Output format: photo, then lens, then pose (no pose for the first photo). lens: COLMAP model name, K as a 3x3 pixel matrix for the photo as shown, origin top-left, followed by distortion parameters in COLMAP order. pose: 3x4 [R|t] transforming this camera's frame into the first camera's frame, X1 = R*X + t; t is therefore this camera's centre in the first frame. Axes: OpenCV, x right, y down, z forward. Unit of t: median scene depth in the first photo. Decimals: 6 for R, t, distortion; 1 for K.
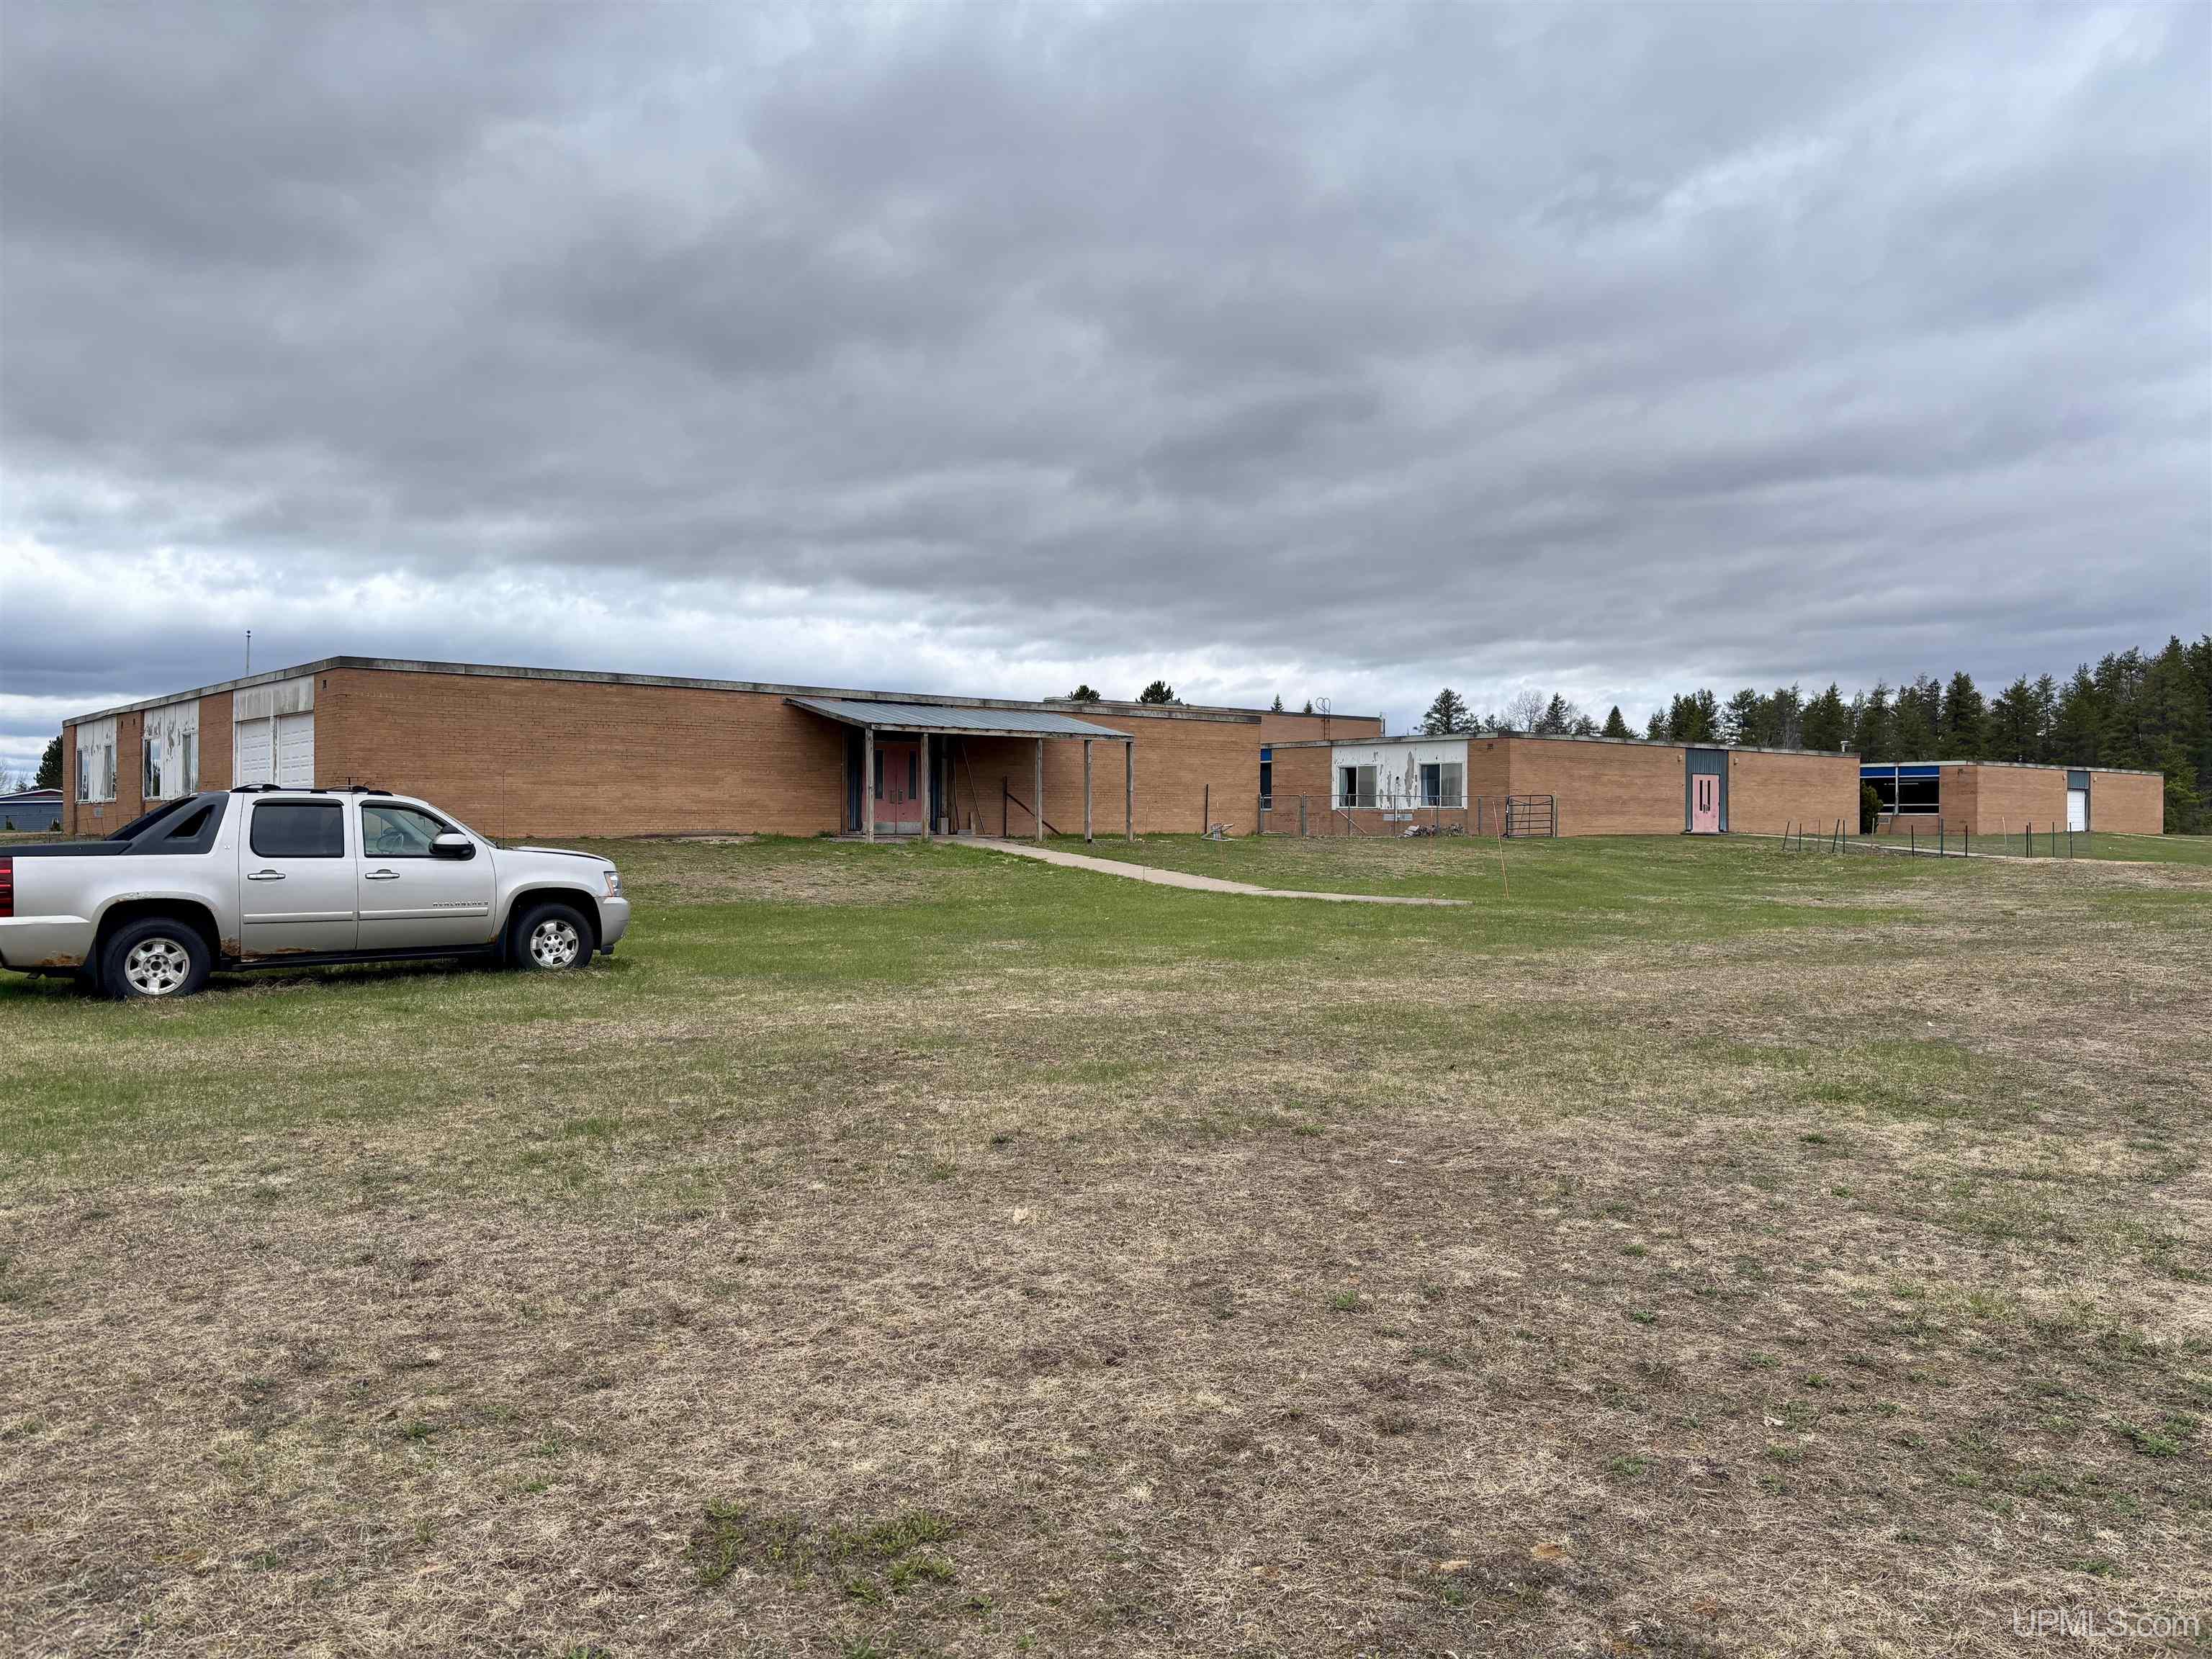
lens RADIAL K [[1666.8, 0, 1095.4], [0, 1666.8, 824.8], [0, 0, 1]] dist [0.064627, -0.067888]
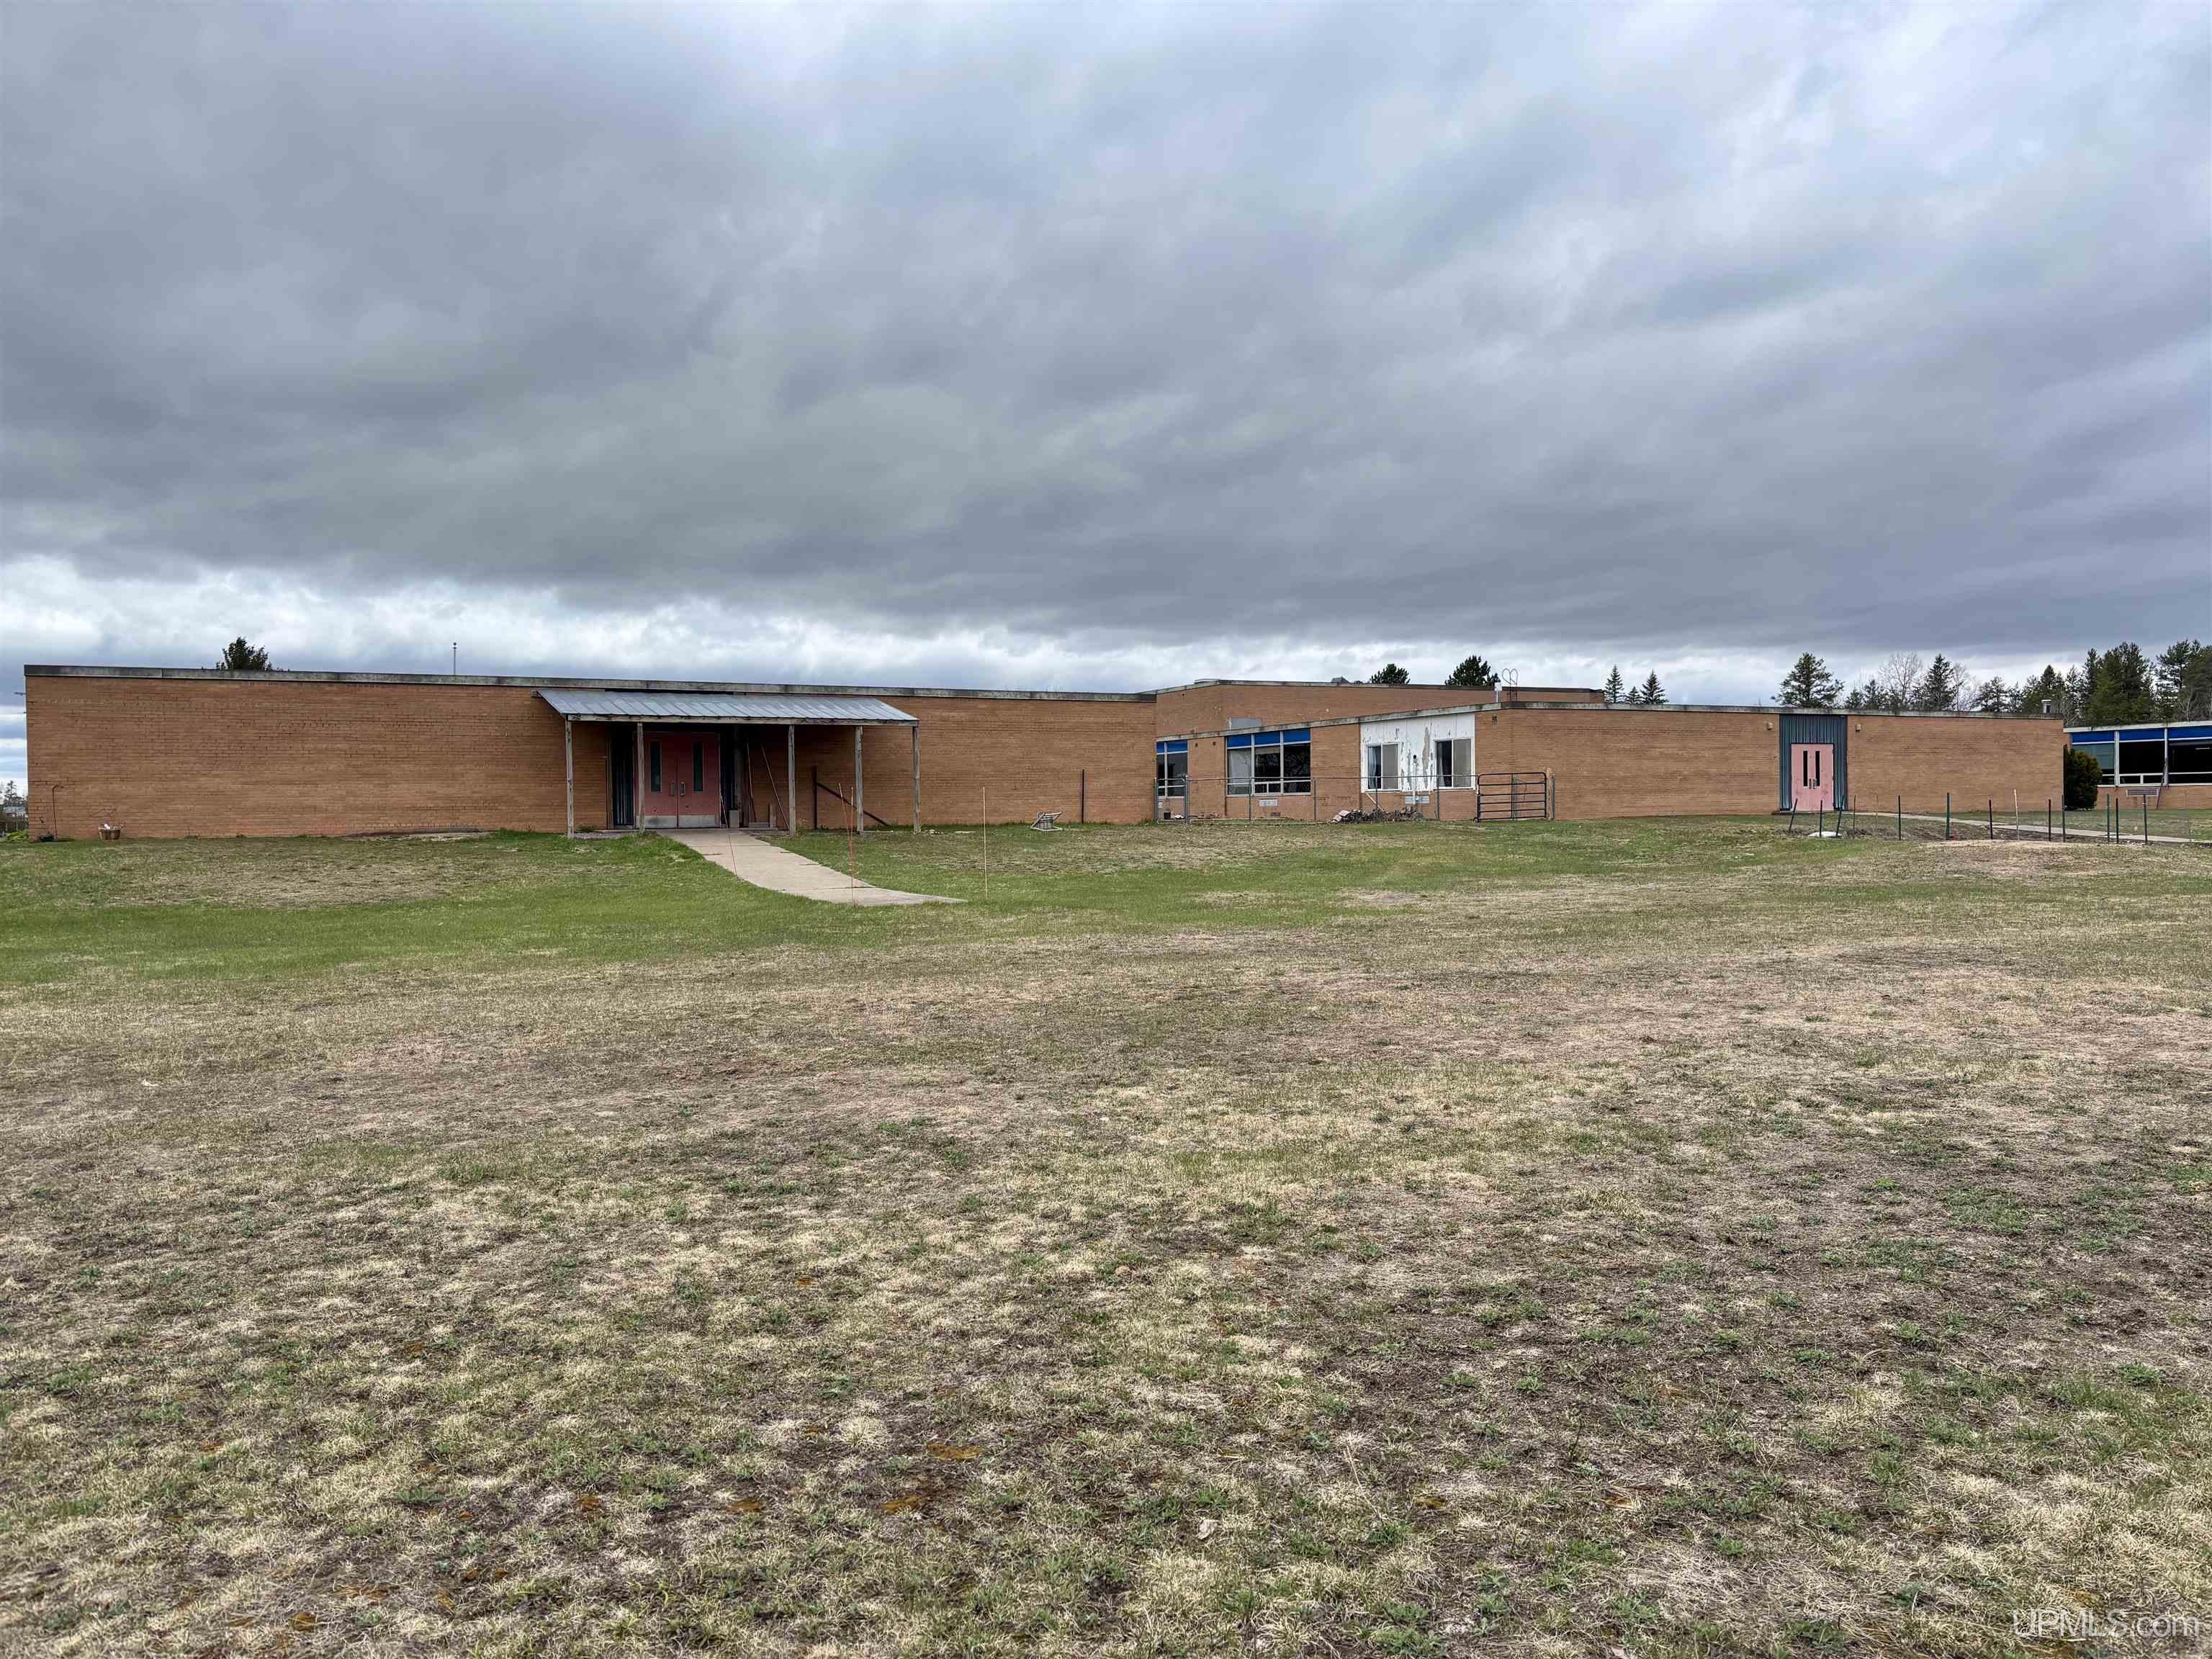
lens RADIAL K [[1666.8, 0, 1099.6], [0, 1666.8, 825.5], [0, 0, 1]] dist [0.064627, -0.067888]
pose [[0.968342, -0.012616, -0.249309, 0.330042], [0.014653, 0.999873, 0.006318, 0.001409], [0.249197, -0.009771, 0.968403, 0.110765]]
